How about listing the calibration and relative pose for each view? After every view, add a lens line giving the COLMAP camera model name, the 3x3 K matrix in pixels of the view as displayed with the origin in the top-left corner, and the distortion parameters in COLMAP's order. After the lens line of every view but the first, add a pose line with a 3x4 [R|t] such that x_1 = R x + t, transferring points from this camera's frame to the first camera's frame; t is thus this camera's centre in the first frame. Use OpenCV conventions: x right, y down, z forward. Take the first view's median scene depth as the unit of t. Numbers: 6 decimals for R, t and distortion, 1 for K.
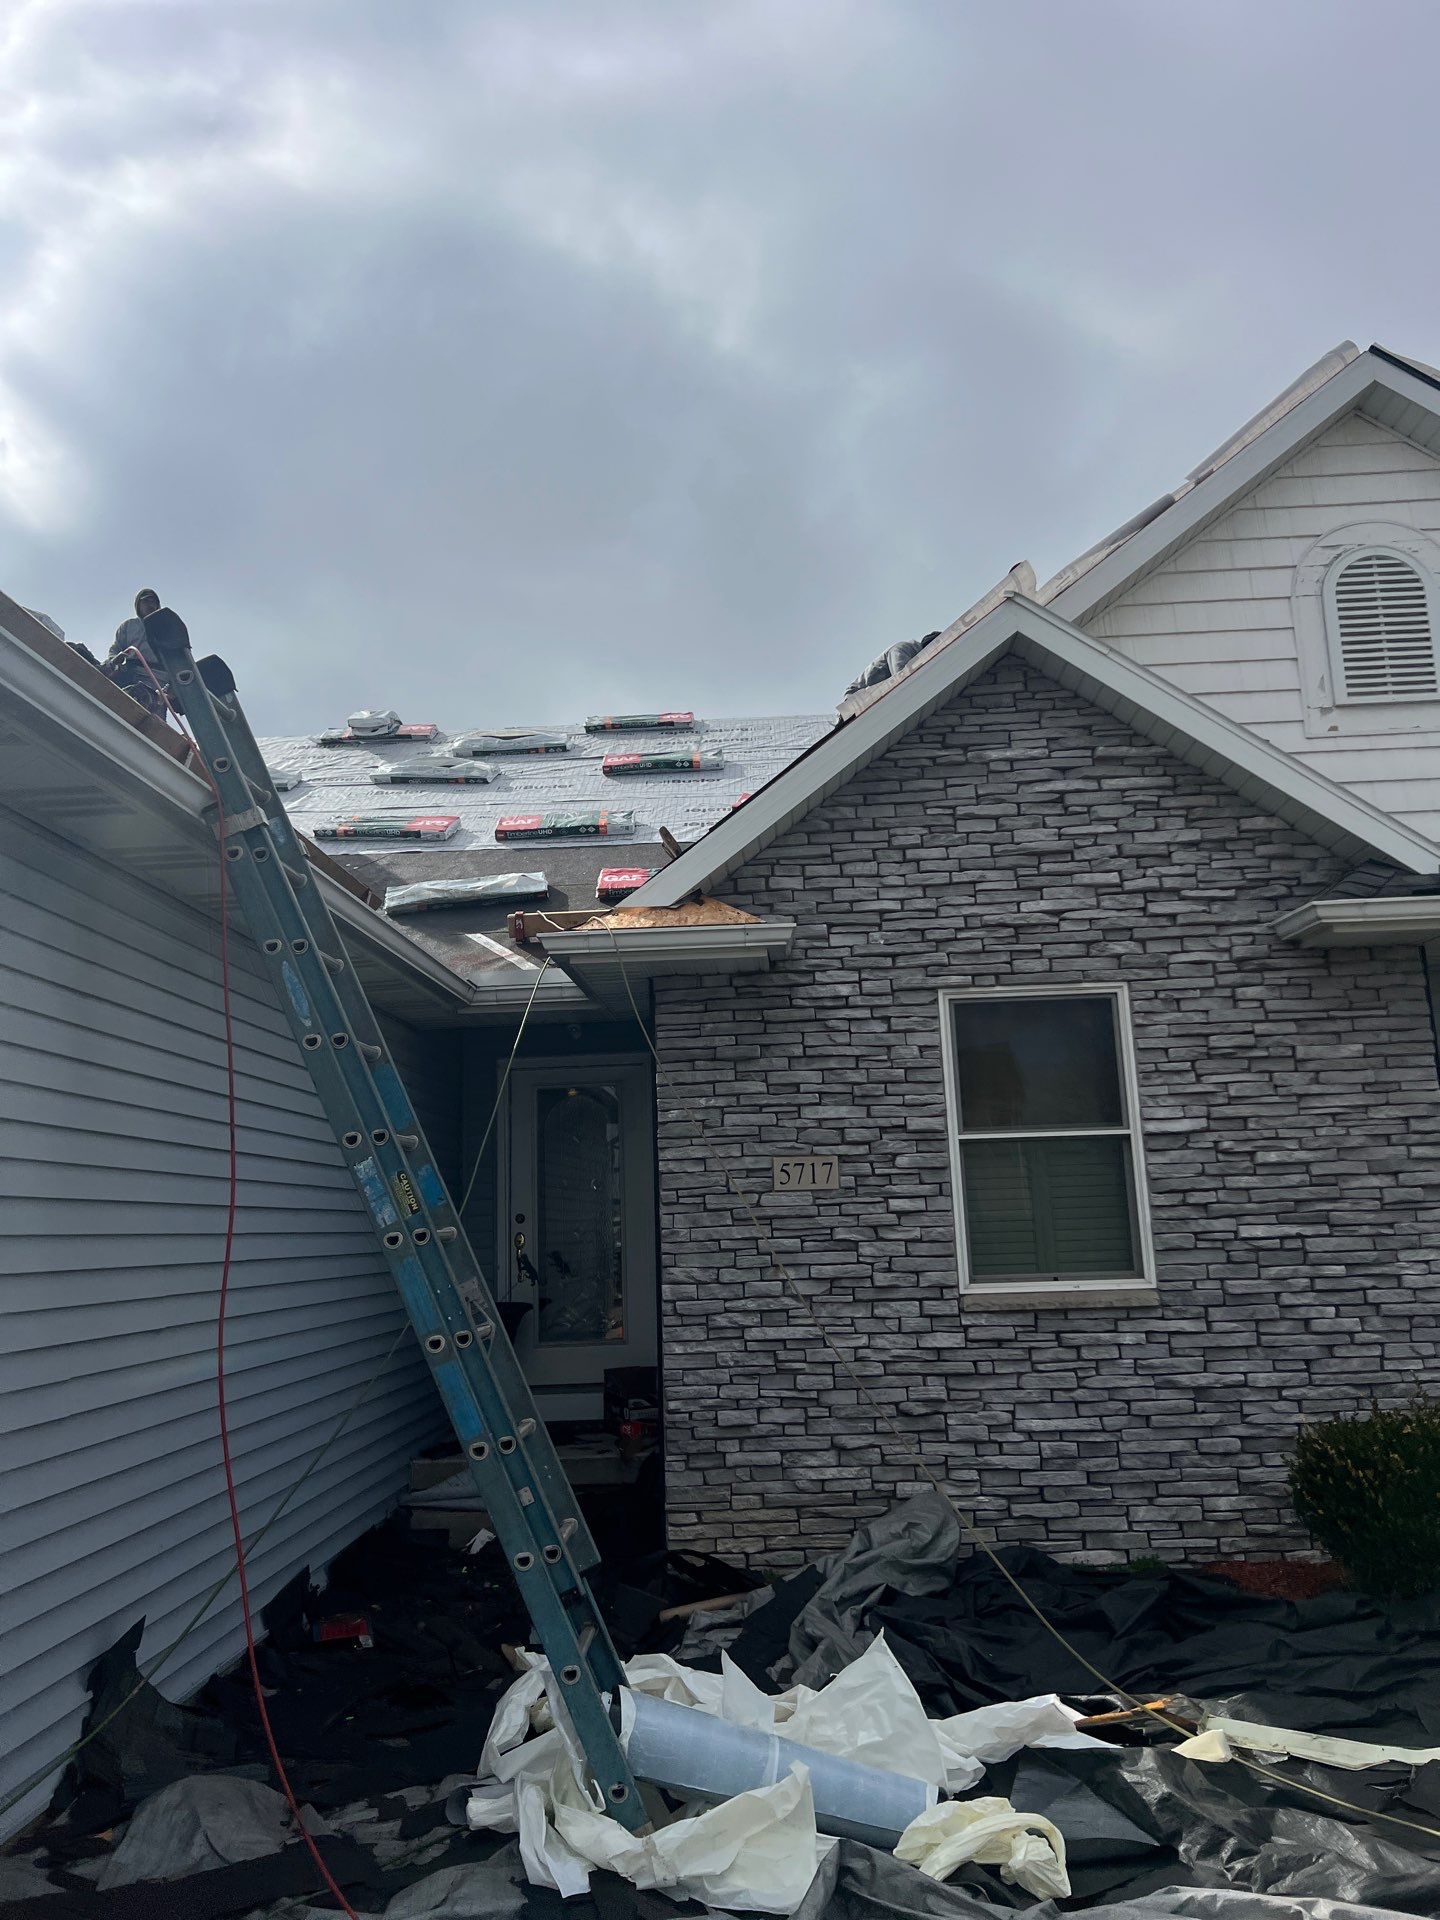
lens RADIAL K [[1419.2, 0, 720.1], [0, 1419.2, 957.0], [0, 0, 1]] dist [0.055064, -0.060639]
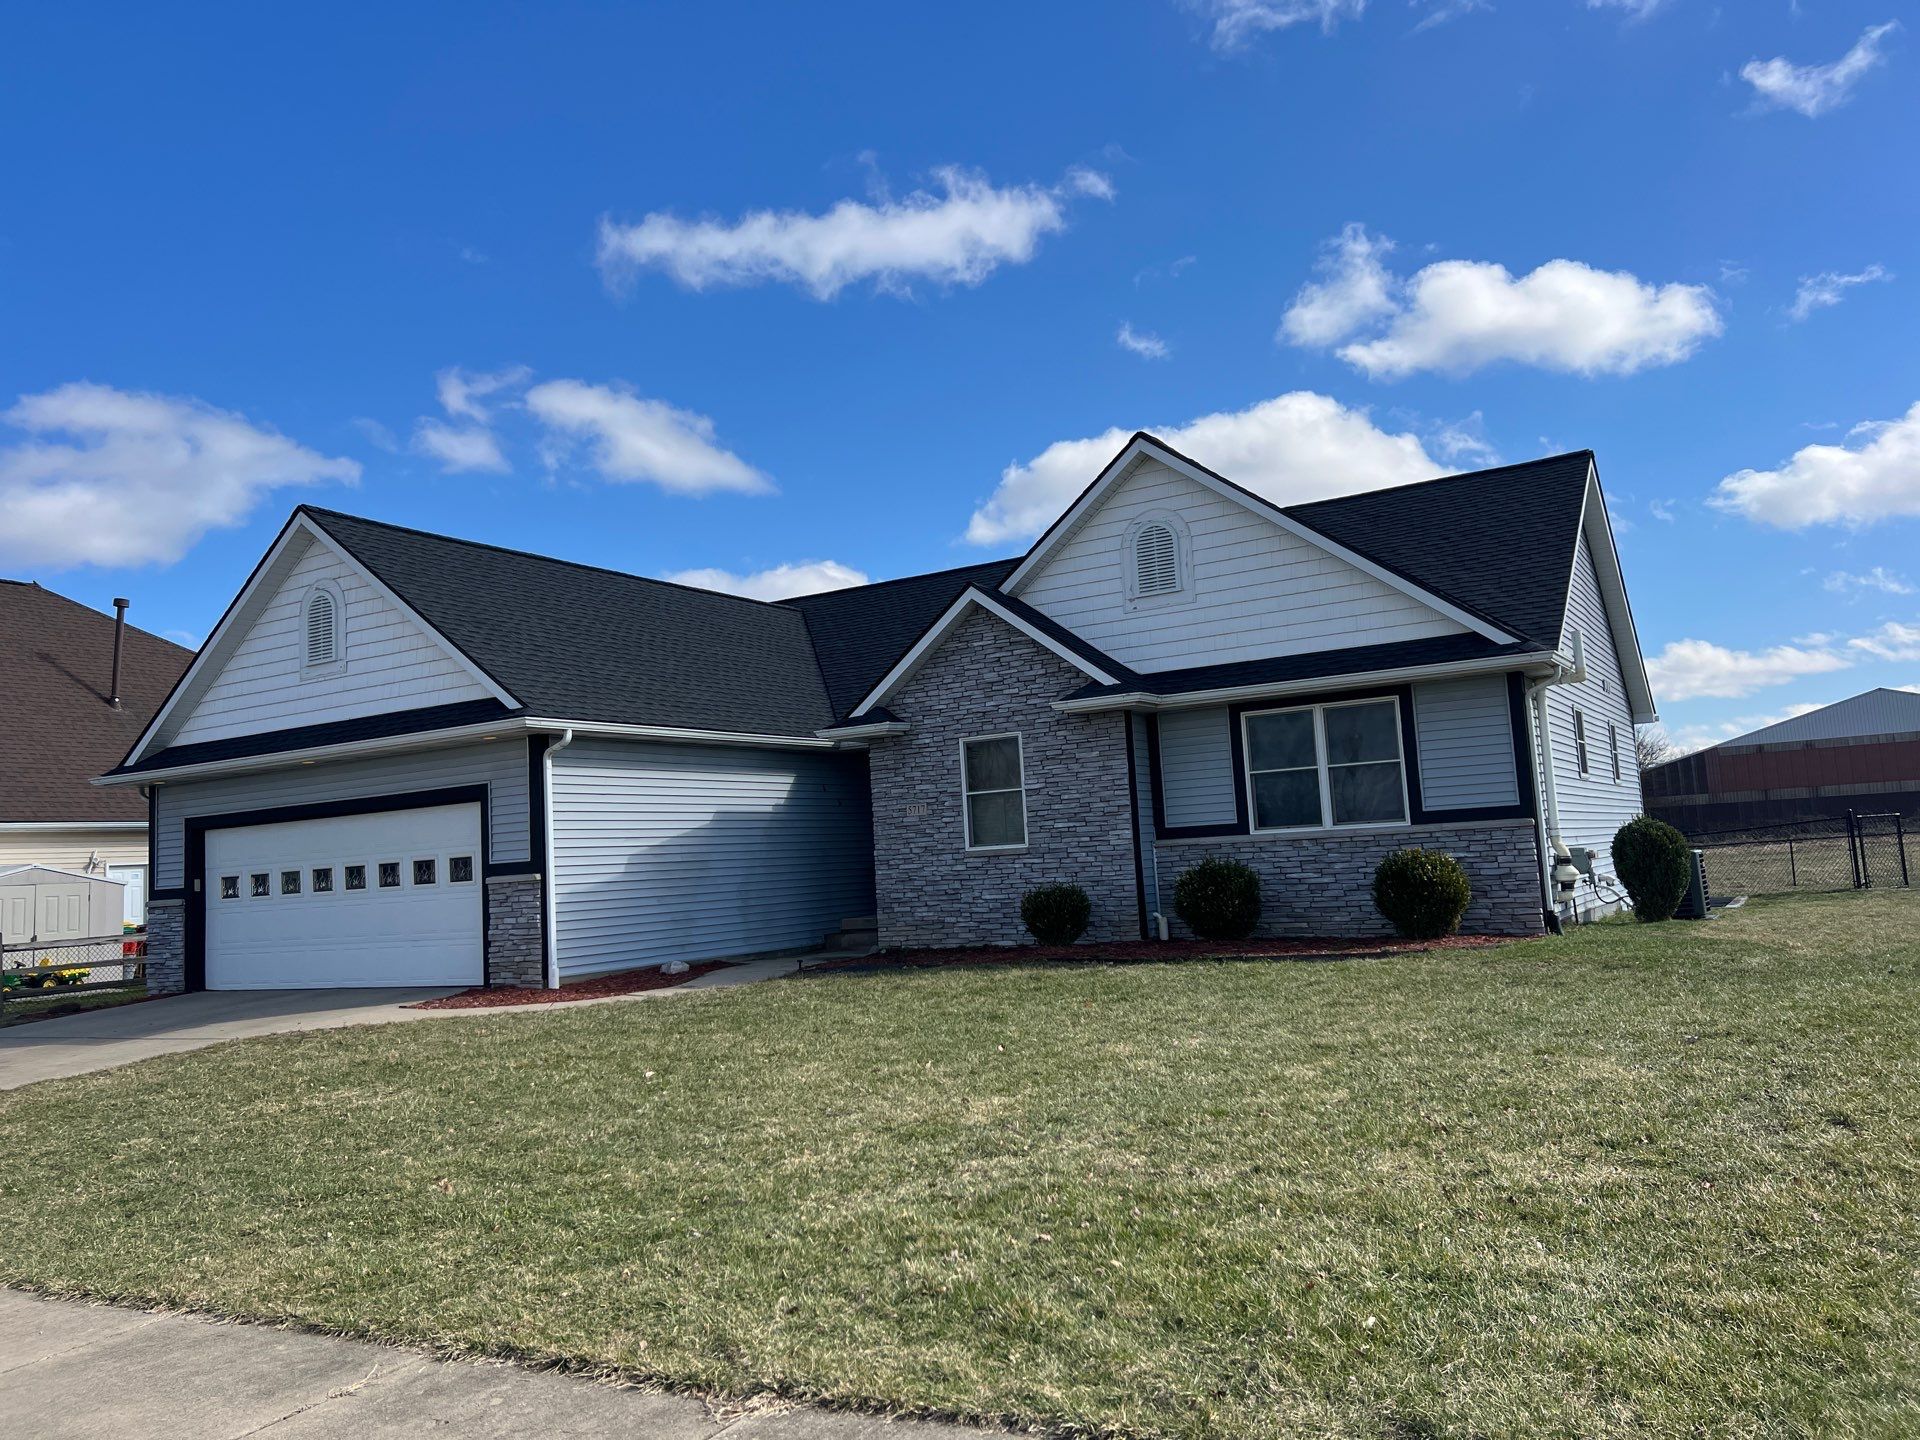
lens RADIAL K [[1419.2, 0, 959.6], [0, 1419.2, 718.6], [0, 0, 1]] dist [0.055064, -0.060639]
pose [[0.869427, -0.065716, -0.489671, 1.464329], [0.118496, 0.989922, 0.077543, -0.220097], [0.479640, -0.125442, 0.868452, -1.292946]]
